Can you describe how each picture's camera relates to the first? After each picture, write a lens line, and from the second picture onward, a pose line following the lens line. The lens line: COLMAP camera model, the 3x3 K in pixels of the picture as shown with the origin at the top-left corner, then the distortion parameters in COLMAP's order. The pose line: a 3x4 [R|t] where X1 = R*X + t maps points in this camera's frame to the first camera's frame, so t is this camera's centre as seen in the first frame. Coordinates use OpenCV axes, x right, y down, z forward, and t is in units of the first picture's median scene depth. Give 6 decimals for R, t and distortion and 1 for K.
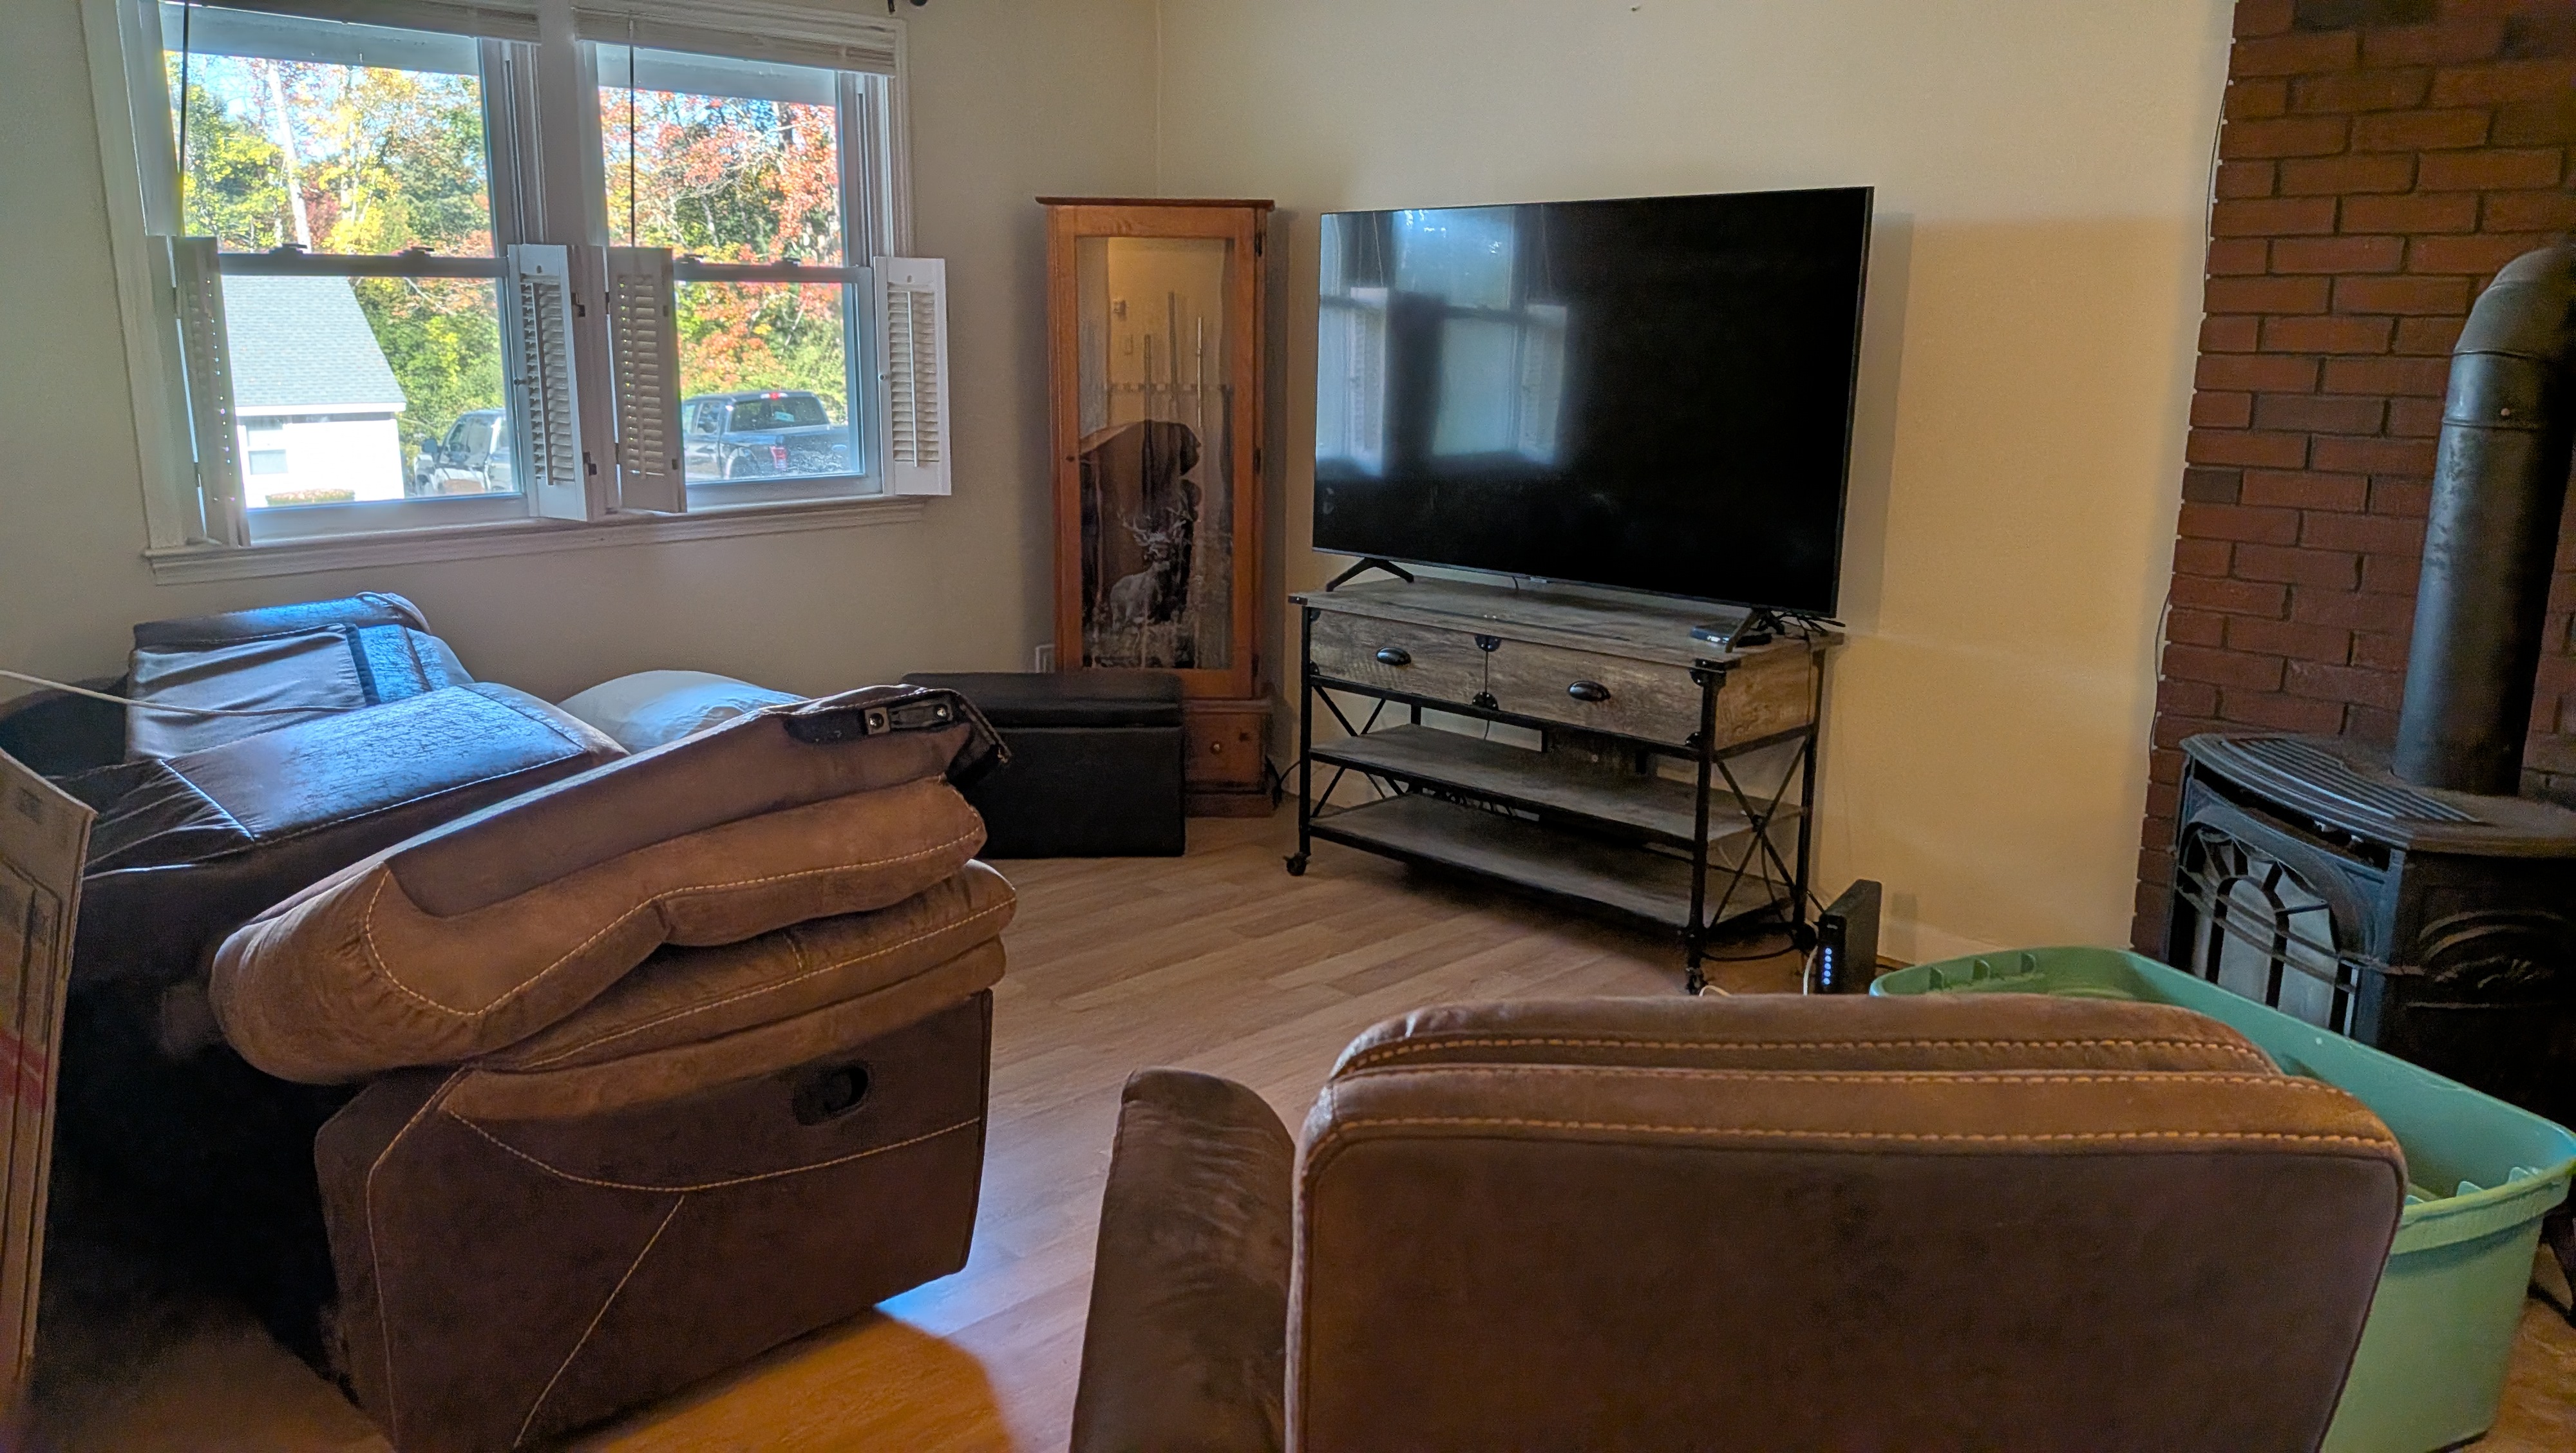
lens RADIAL K [[1893.0, 0, 1296.9], [0, 1893.0, 727.6], [0, 0, 1]] dist [0.063382, -0.046760]
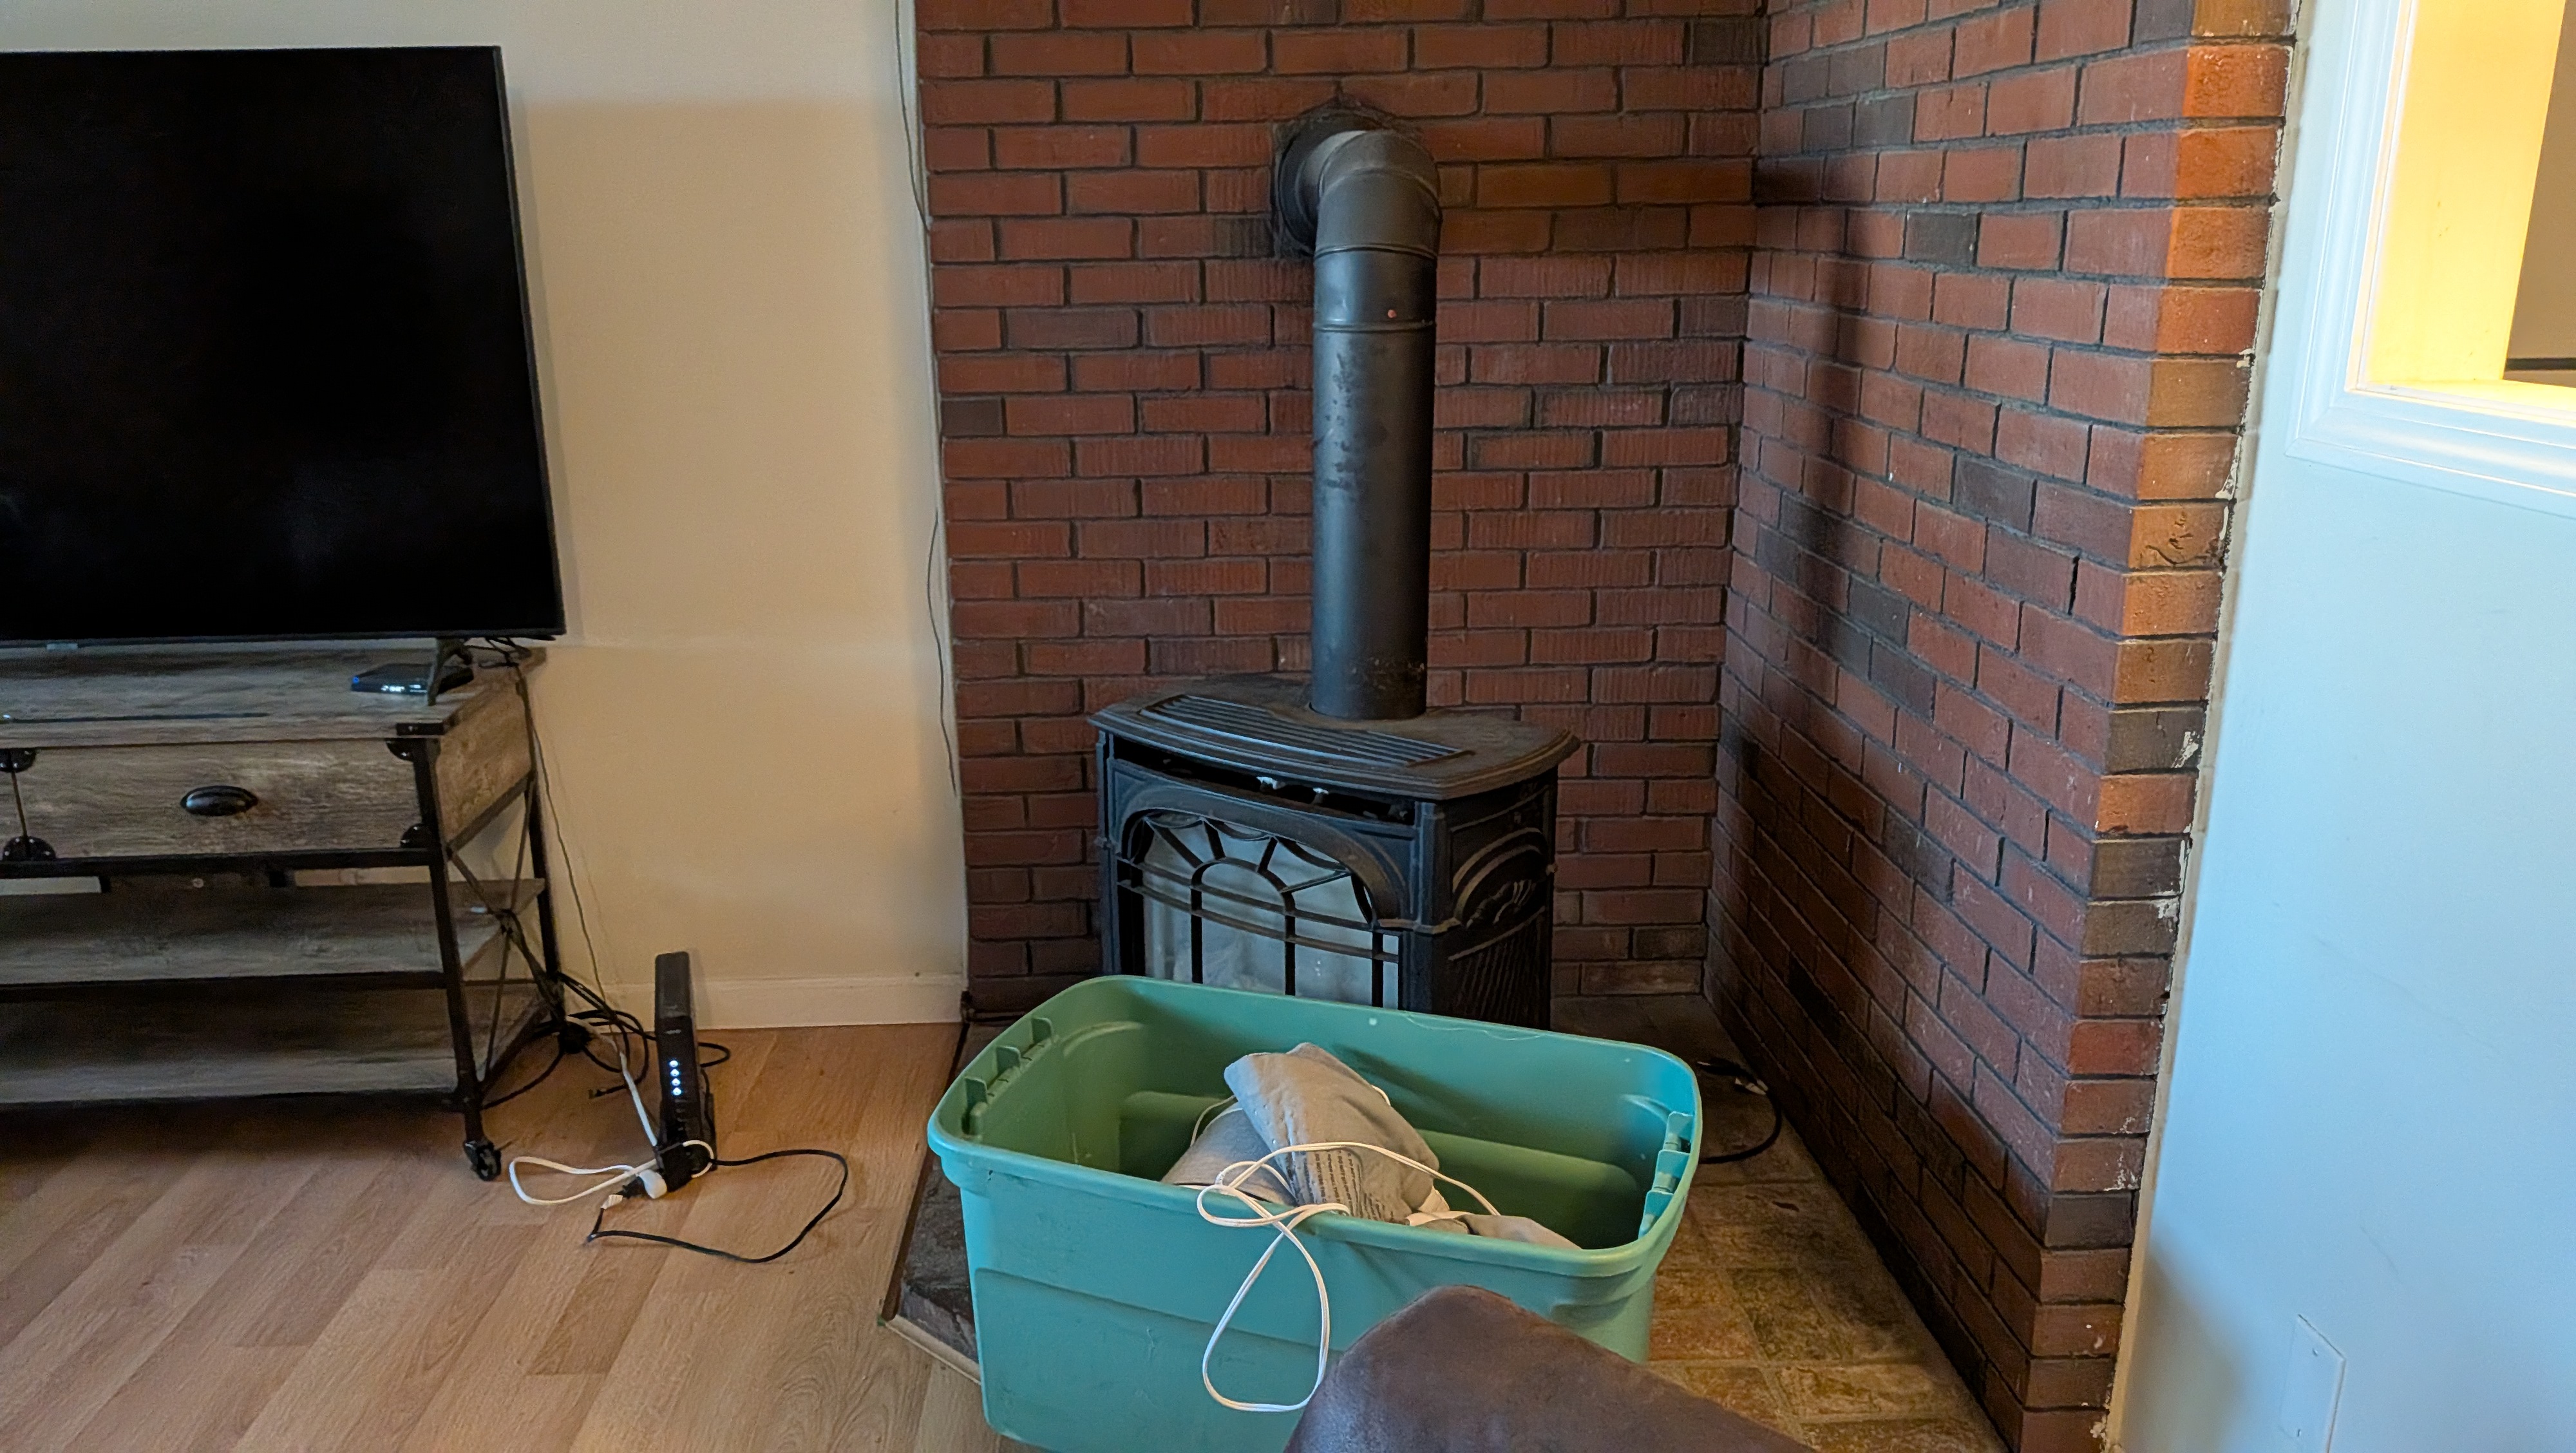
lens RADIAL K [[1893.0, 0, 1229.4], [0, 1893.0, 776.4], [0, 0, 1]] dist [0.063382, -0.046760]
pose [[0.682336, -0.225973, 0.695236, -0.083314], [0.181889, 0.973597, 0.137934, -0.064737], [-0.708049, 0.032339, 0.705422, 0.309309]]
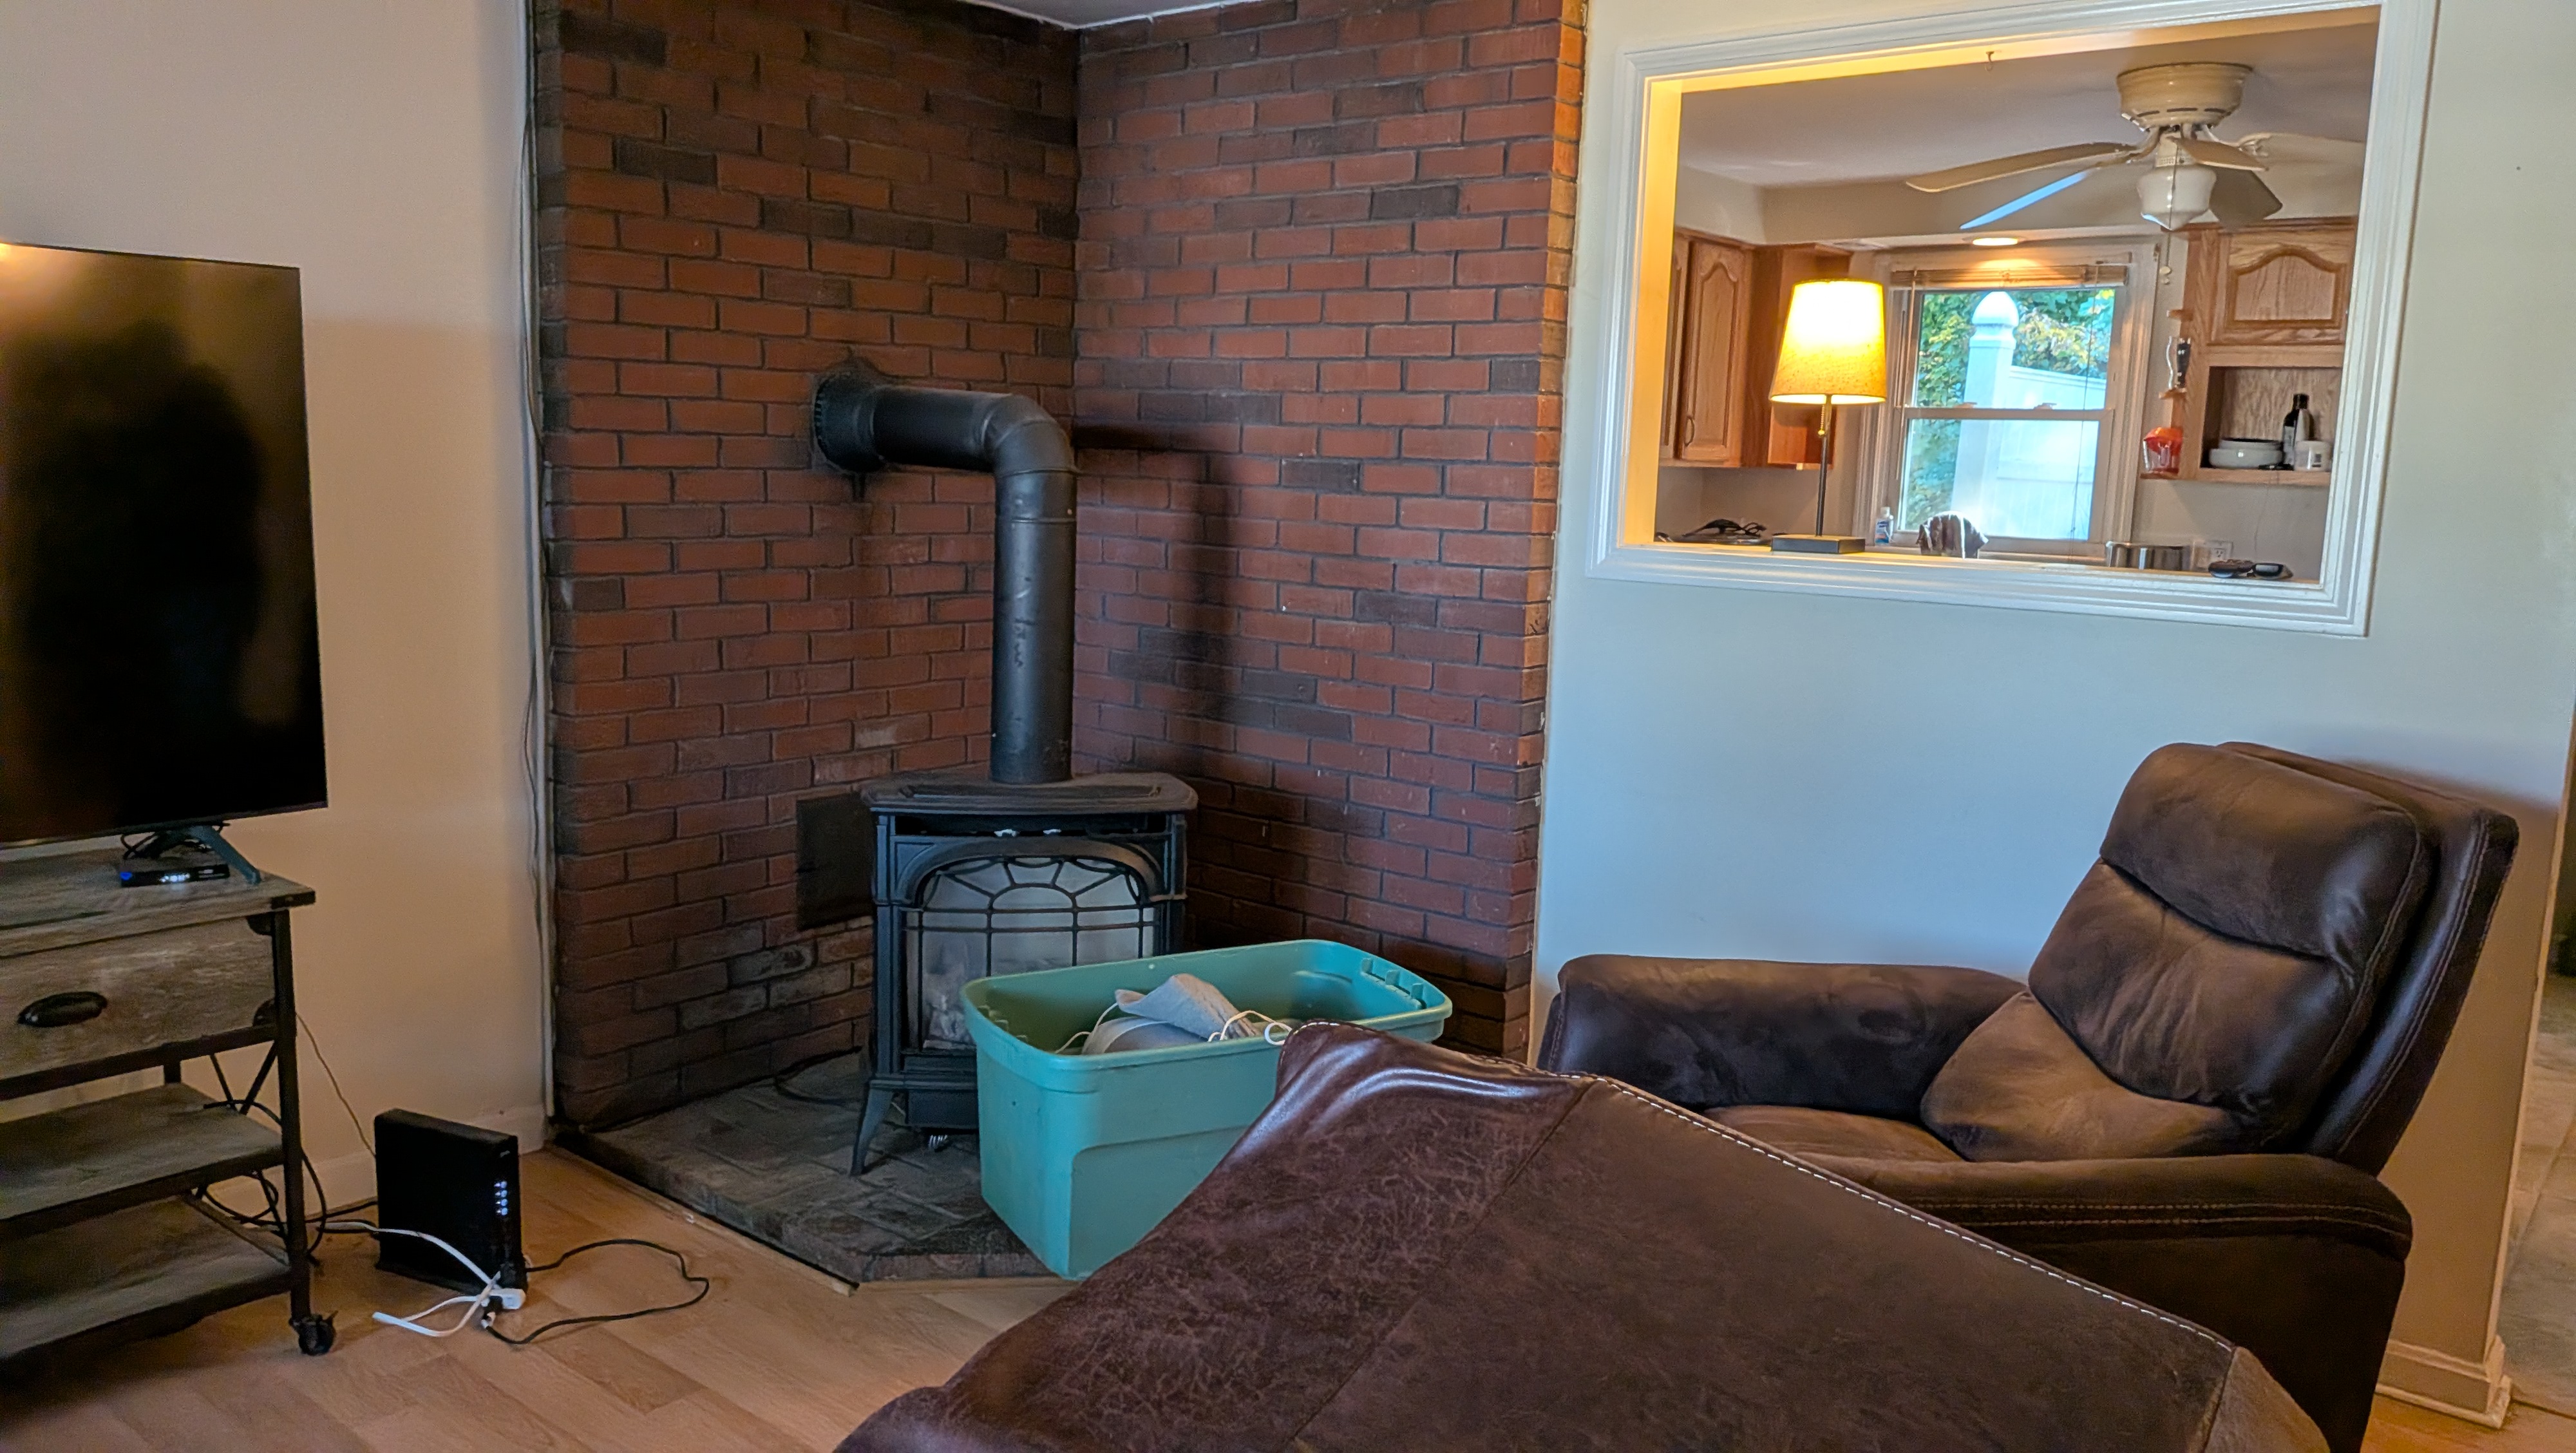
lens RADIAL K [[1893.0, 0, 1303.7], [0, 1893.0, 740.0], [0, 0, 1]] dist [0.063382, -0.046760]
pose [[-0.124384, -0.164500, 0.978503, -0.589184], [0.188404, 0.964305, 0.186062, -0.169968], [-0.974183, 0.207498, -0.088952, 0.735873]]
